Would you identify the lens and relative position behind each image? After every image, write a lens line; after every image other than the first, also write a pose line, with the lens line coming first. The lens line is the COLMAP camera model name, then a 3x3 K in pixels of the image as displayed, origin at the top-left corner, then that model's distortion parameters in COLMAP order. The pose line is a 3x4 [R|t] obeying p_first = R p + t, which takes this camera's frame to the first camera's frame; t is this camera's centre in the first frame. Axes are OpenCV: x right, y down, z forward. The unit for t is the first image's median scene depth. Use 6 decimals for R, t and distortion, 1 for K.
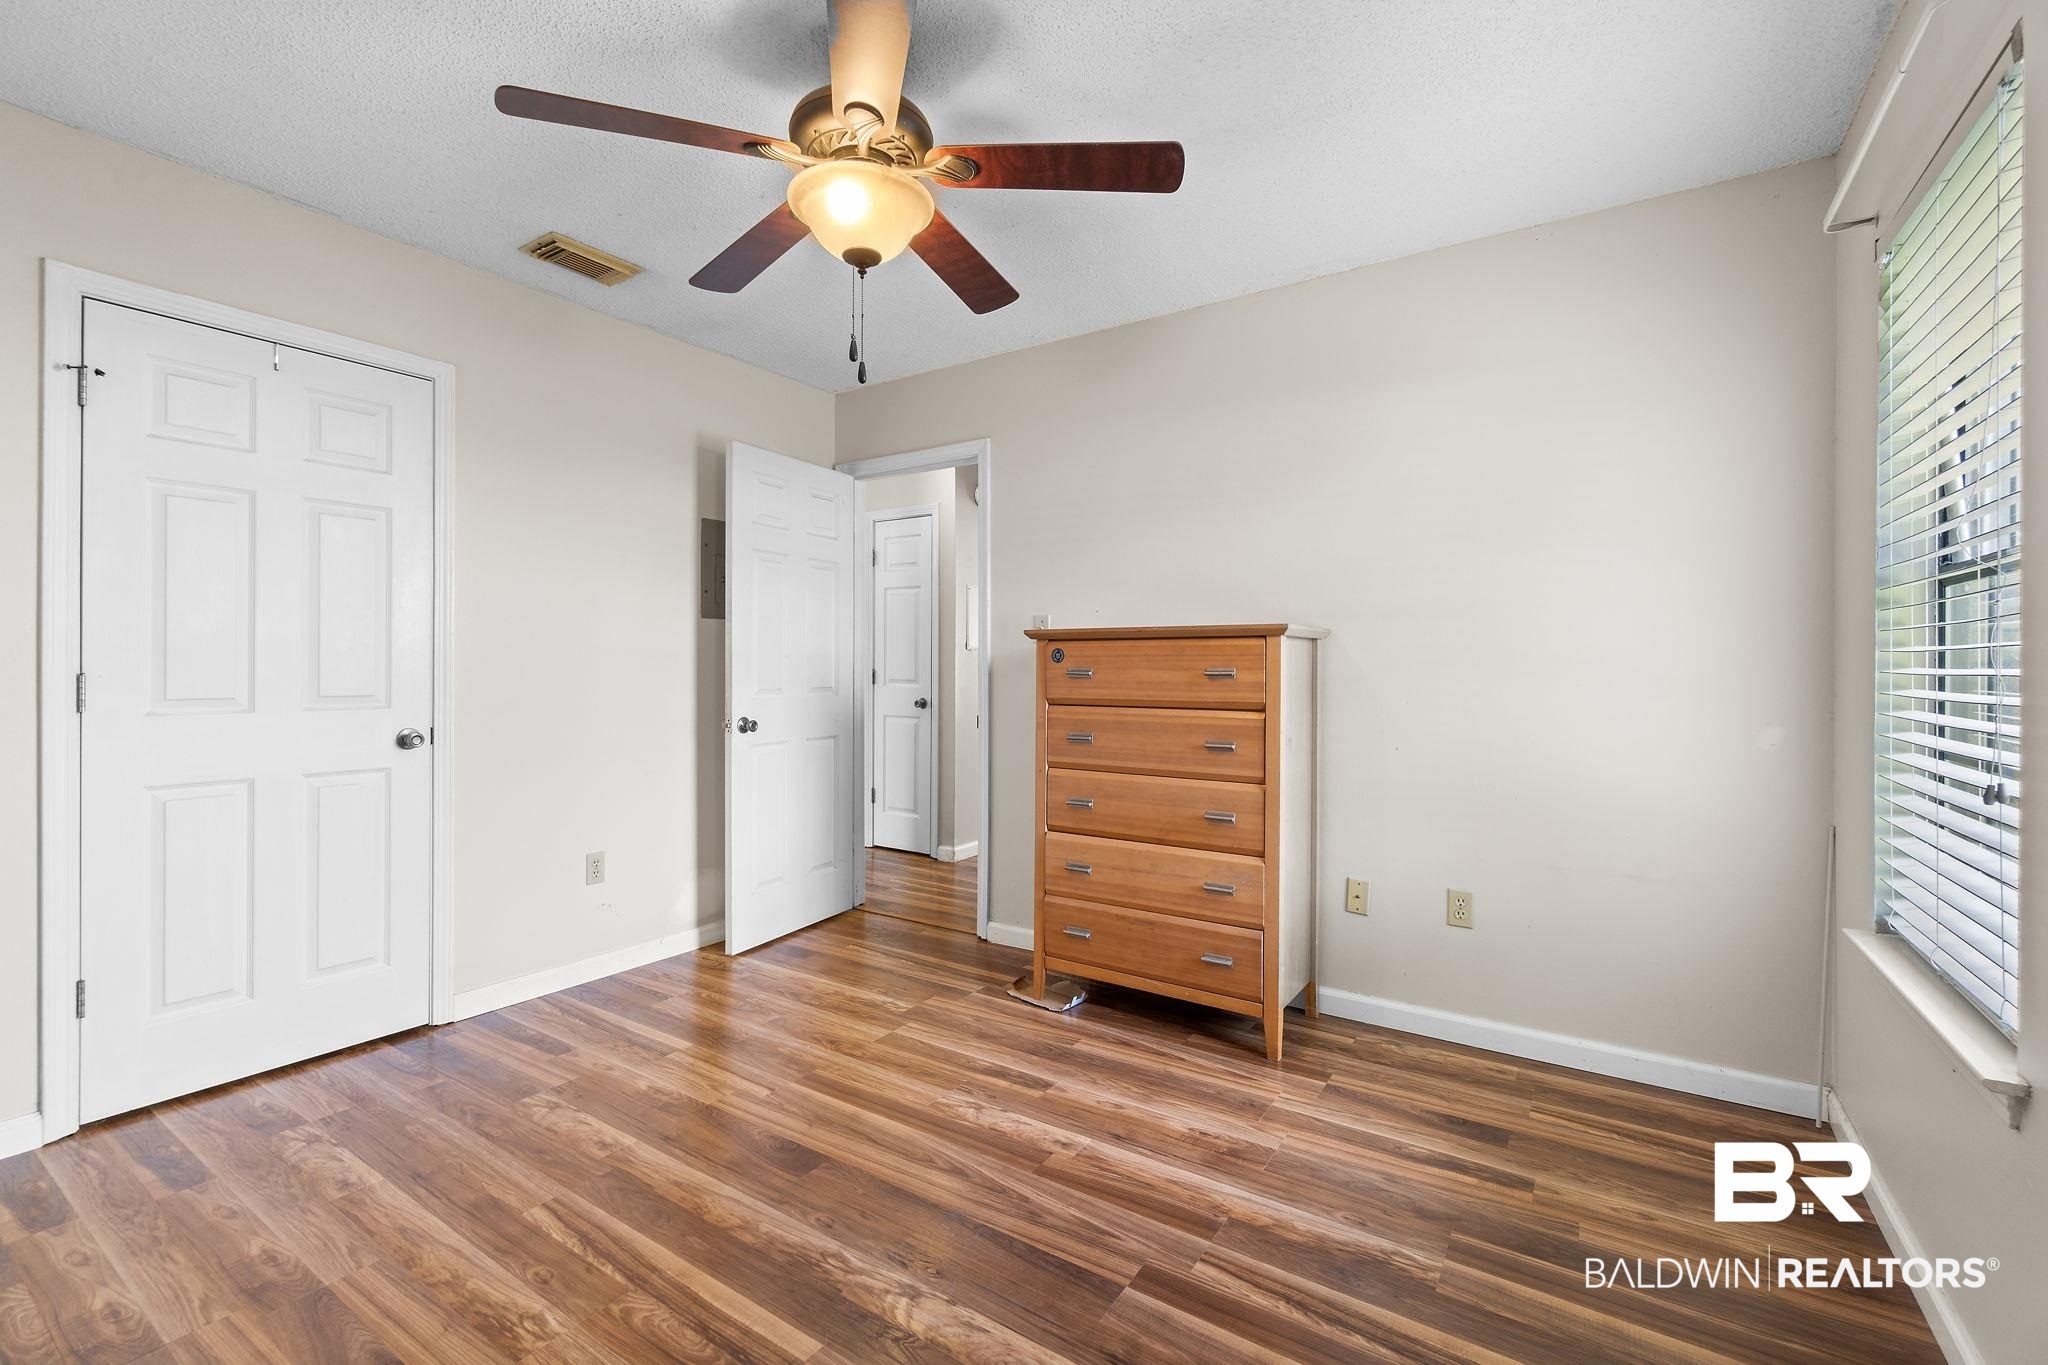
lens RADIAL K [[878.7, 0, 1017.3], [0, 878.7, 675.8], [0, 0, 1]] dist [-0.002003, -0.000123]
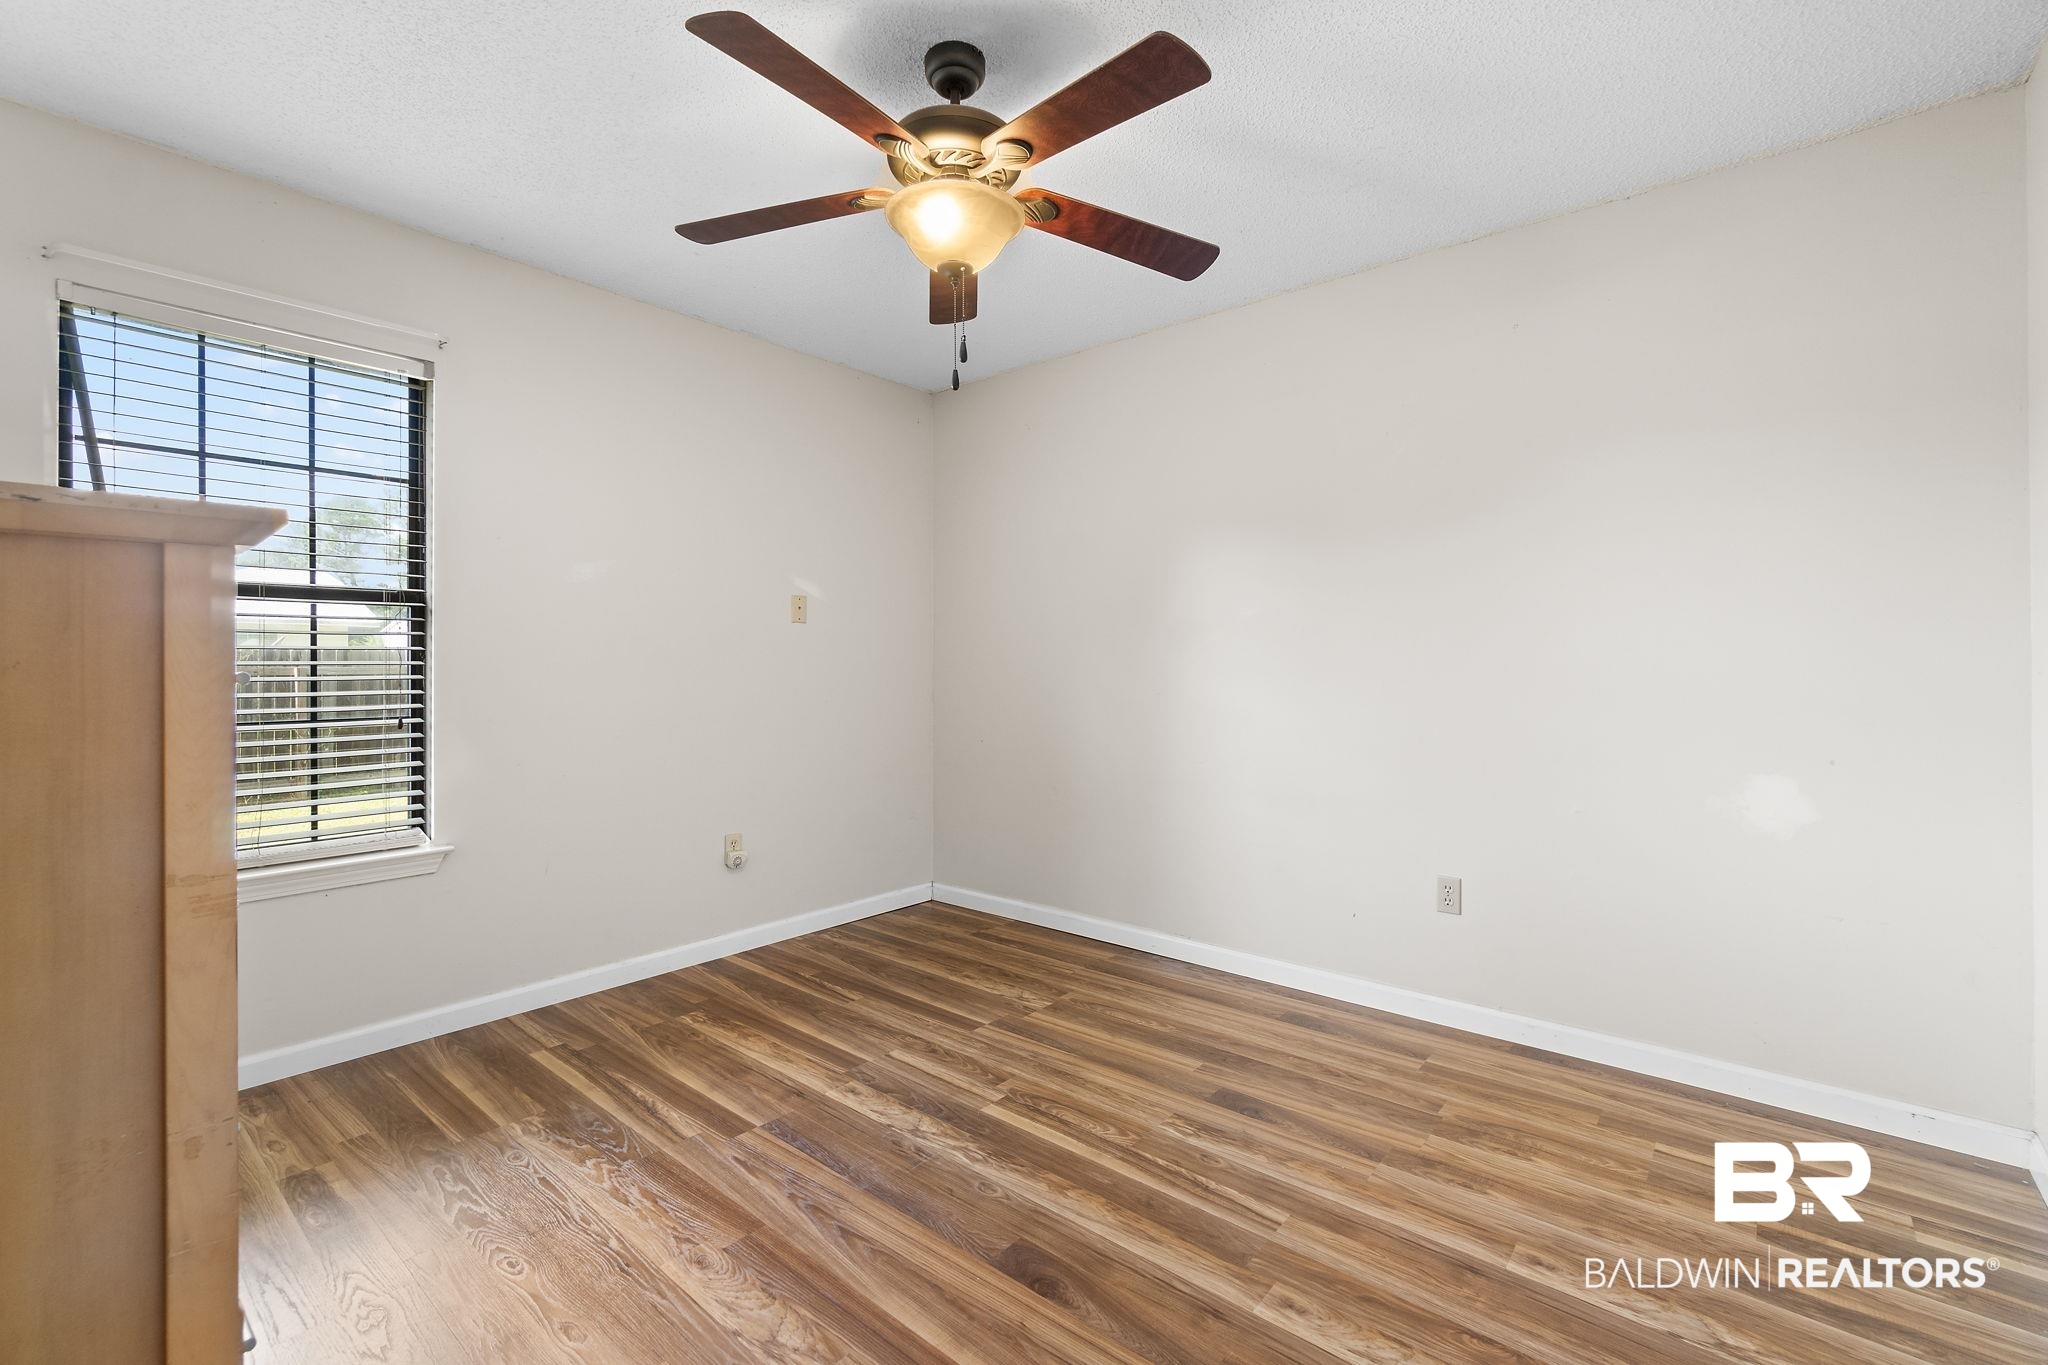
lens RADIAL K [[878.7, 0, 1017.3], [0, 878.7, 675.8], [0, 0, 1]] dist [-0.002003, -0.000123]
pose [[-0.993235, -0.007007, 0.115911, -0.383911], [-0.003482, 0.999526, 0.030585, -0.026995], [-0.116071, 0.029974, -0.992789, 2.085879]]
